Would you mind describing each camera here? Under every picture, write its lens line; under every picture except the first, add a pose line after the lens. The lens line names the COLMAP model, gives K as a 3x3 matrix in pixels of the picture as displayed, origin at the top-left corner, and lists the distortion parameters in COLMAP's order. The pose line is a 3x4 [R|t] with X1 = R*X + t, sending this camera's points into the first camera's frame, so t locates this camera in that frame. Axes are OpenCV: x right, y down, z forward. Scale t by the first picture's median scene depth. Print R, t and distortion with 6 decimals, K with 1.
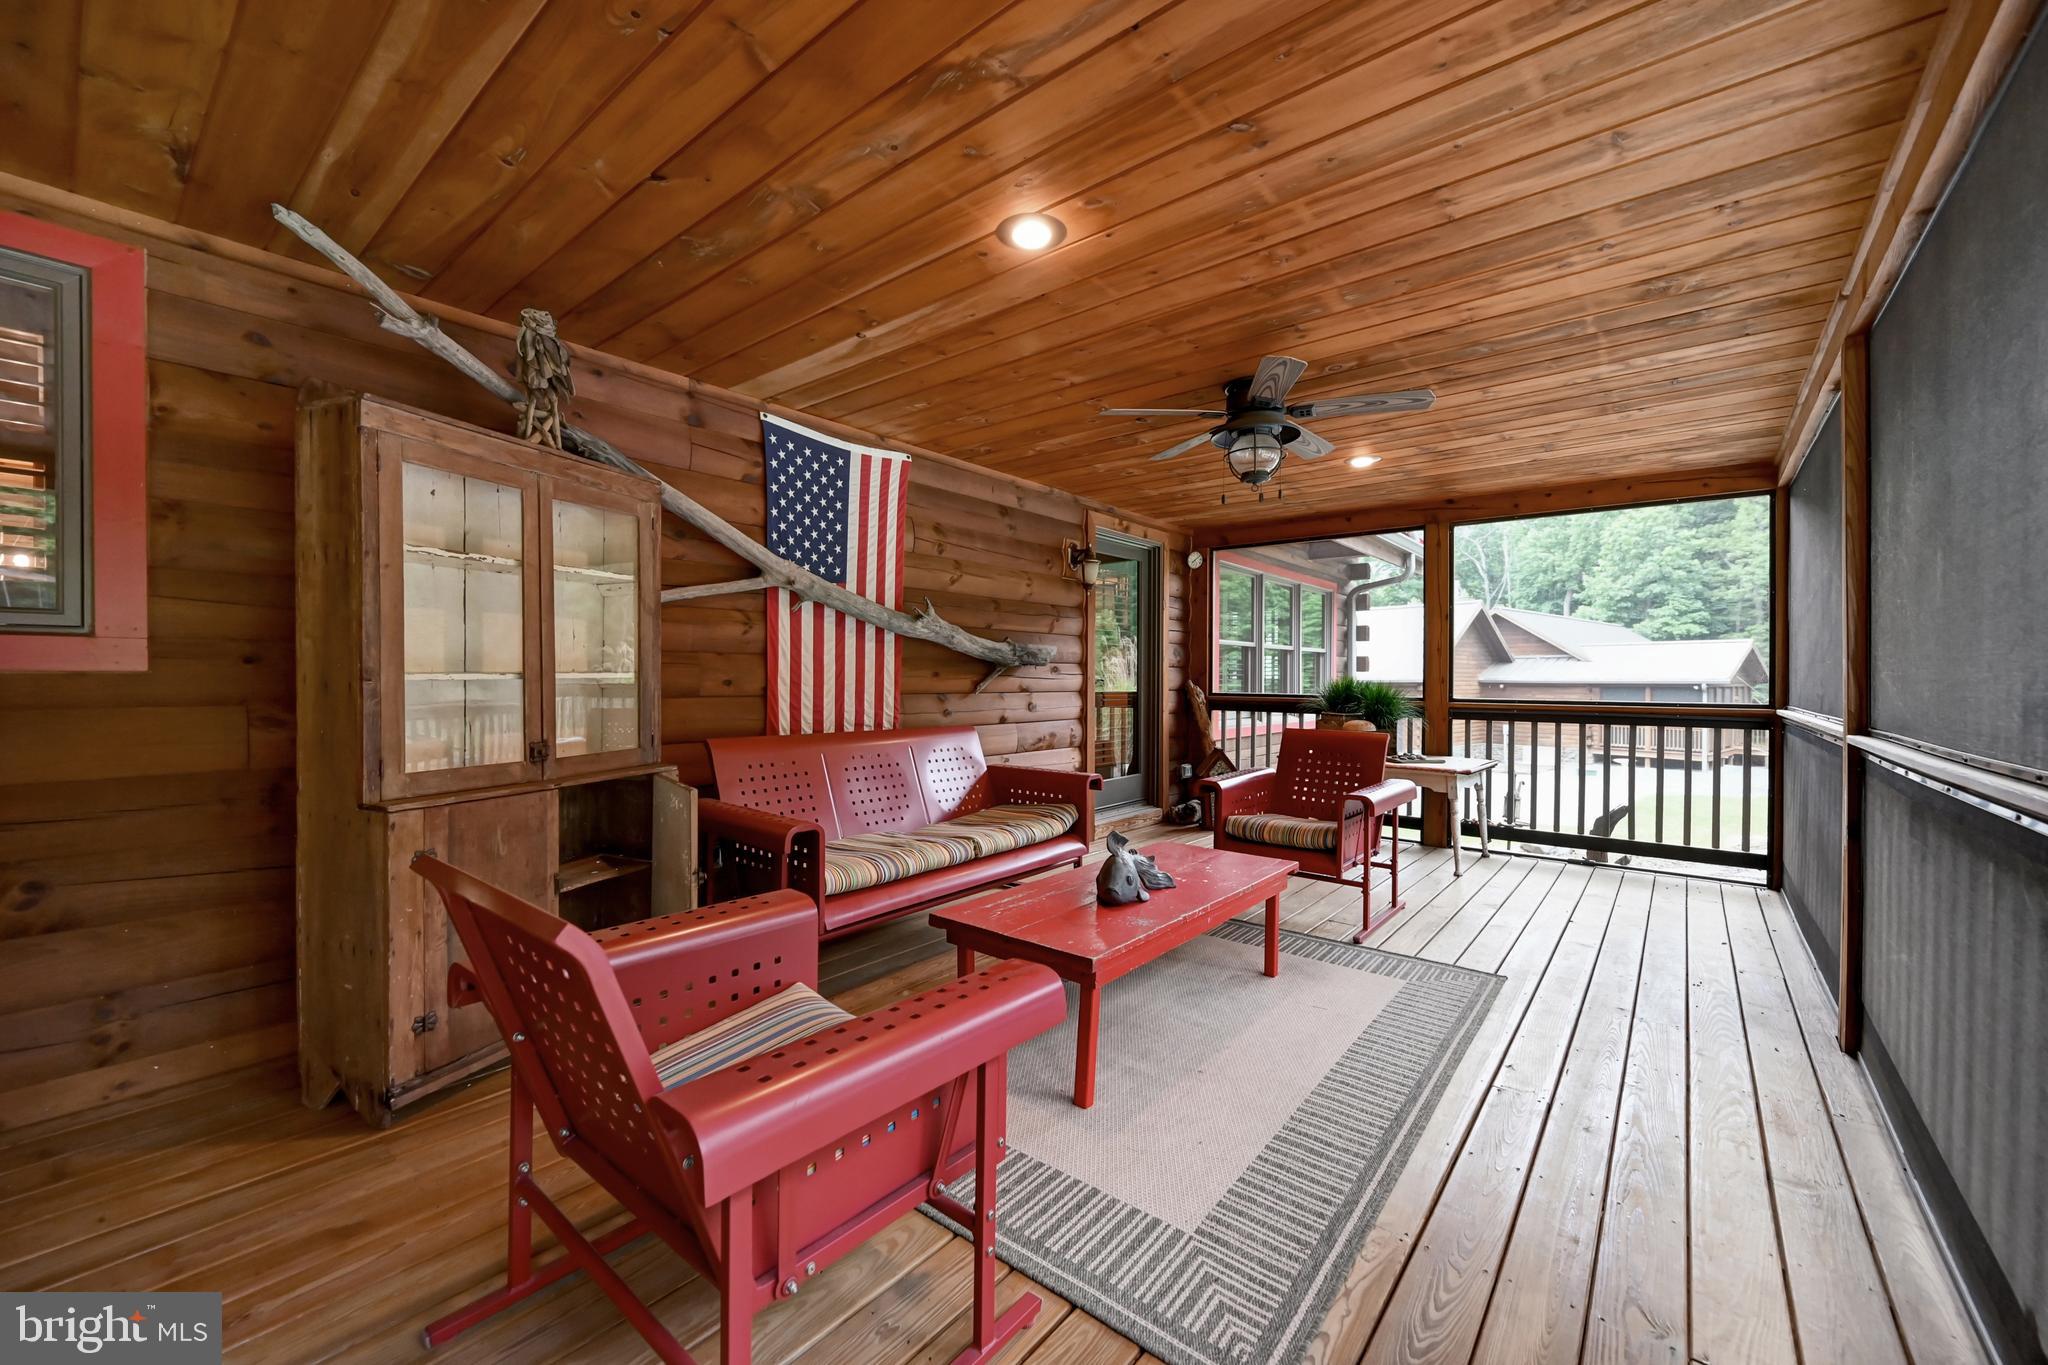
lens RADIAL K [[805.2, 0, 1027.7], [0, 805.2, 685.6], [0, 0, 1]] dist [-0.003404, 0.000107]
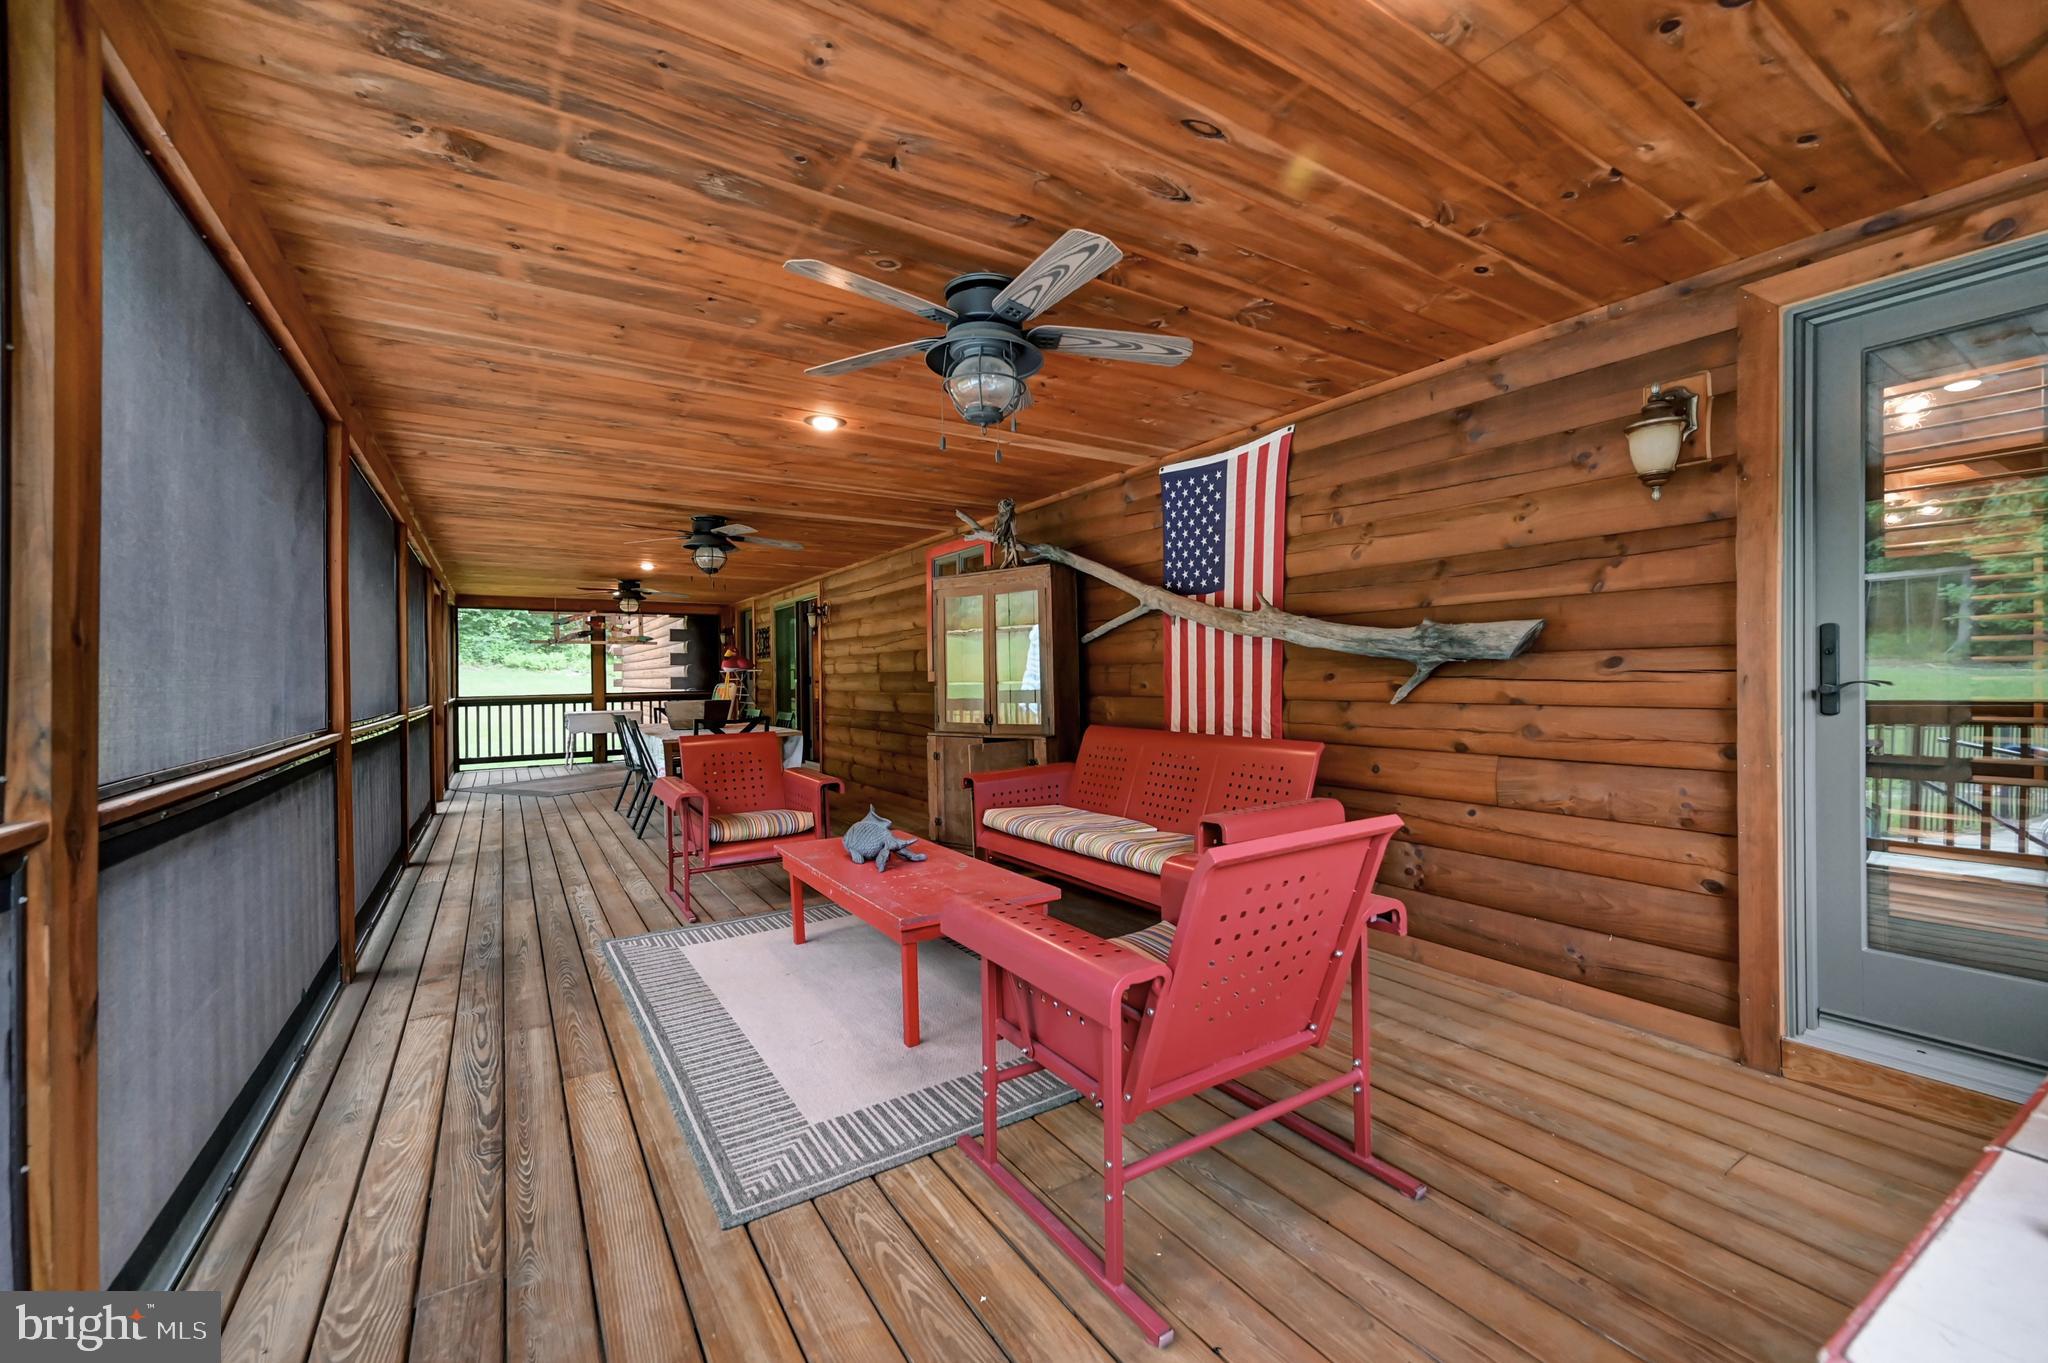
lens RADIAL K [[804.0, 0, 1022.2], [0, 804.0, 678.8], [0, 0, 1]] dist [-0.000273, -0.000362]
pose [[-0.303100, 0.001017, -0.952958, 0.895568], [0.001130, 0.999999, 0.000707, -0.016337], [0.952958, -0.000862, -0.303101, 1.148749]]
